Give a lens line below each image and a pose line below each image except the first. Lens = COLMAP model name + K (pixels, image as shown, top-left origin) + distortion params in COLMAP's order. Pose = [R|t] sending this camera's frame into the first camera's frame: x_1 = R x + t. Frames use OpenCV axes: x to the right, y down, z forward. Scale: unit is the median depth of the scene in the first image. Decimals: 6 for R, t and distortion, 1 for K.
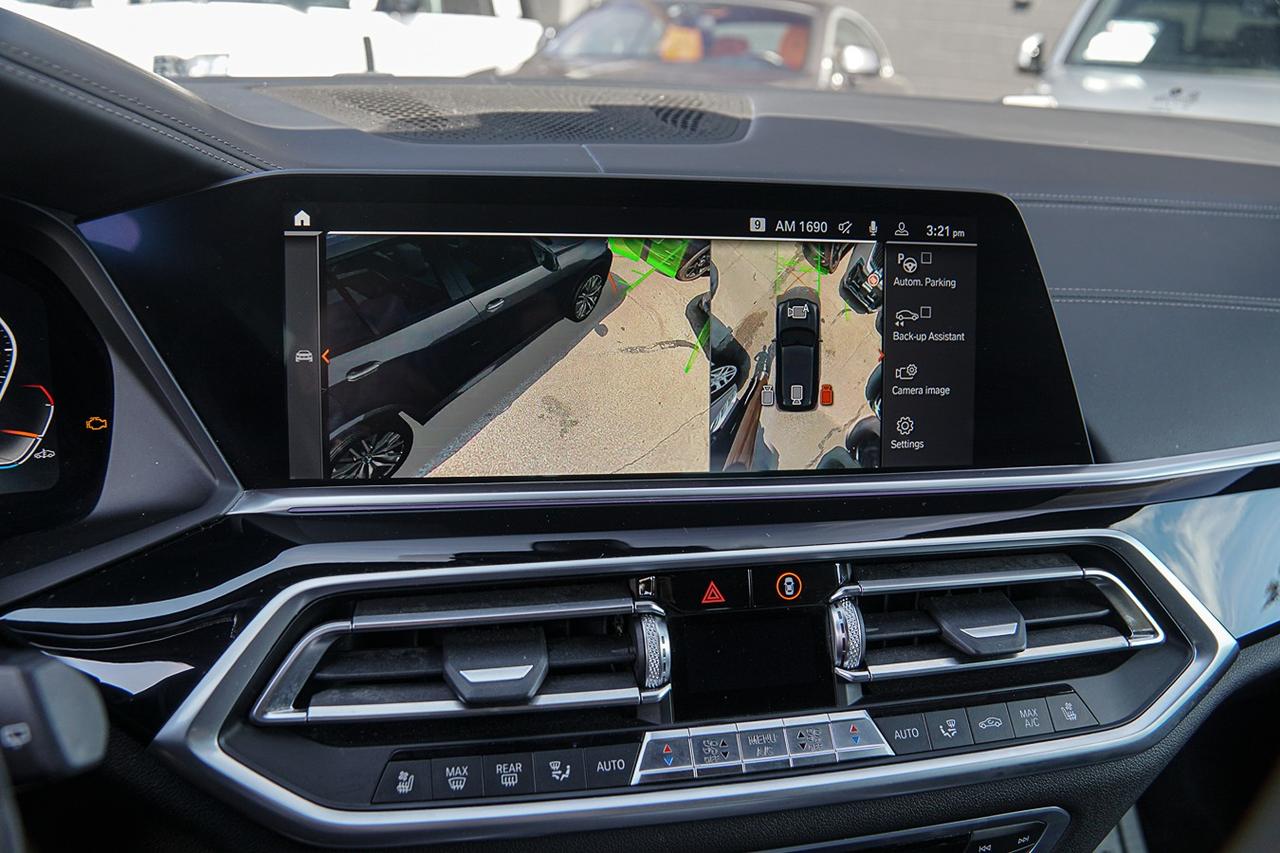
lens RADIAL K [[1002.8, 0, 640.0], [0, 1002.8, 426.5], [0, 0, 1]] dist [-0.135334, 0.102877]
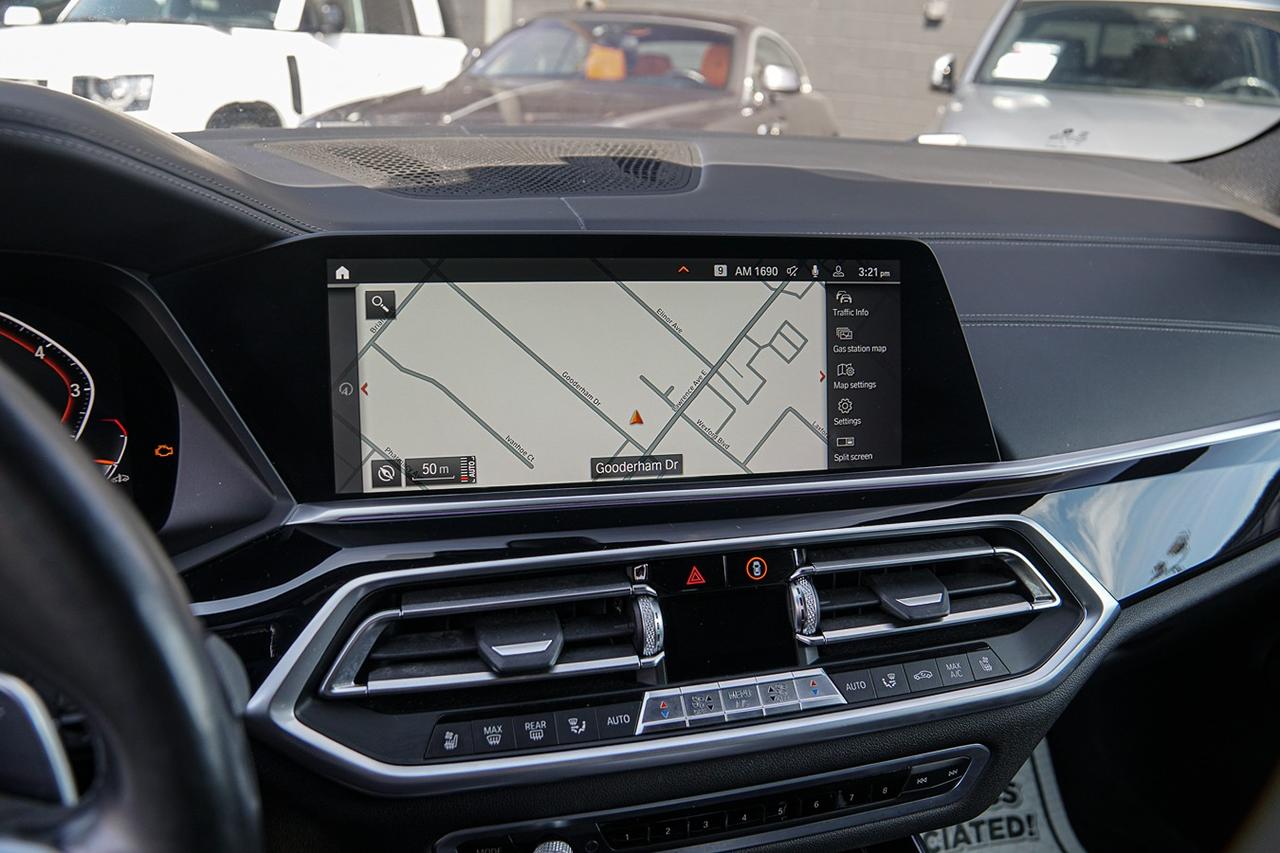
lens RADIAL K [[1002.8, 0, 640.0], [0, 1002.8, 426.5], [0, 0, 1]] dist [-0.135334, 0.102877]
pose [[0.997093, -0.026044, 0.071602, -0.073383], [0.026919, 0.999574, -0.011282, -0.003432], [-0.071278, 0.013177, 0.997369, -0.203836]]
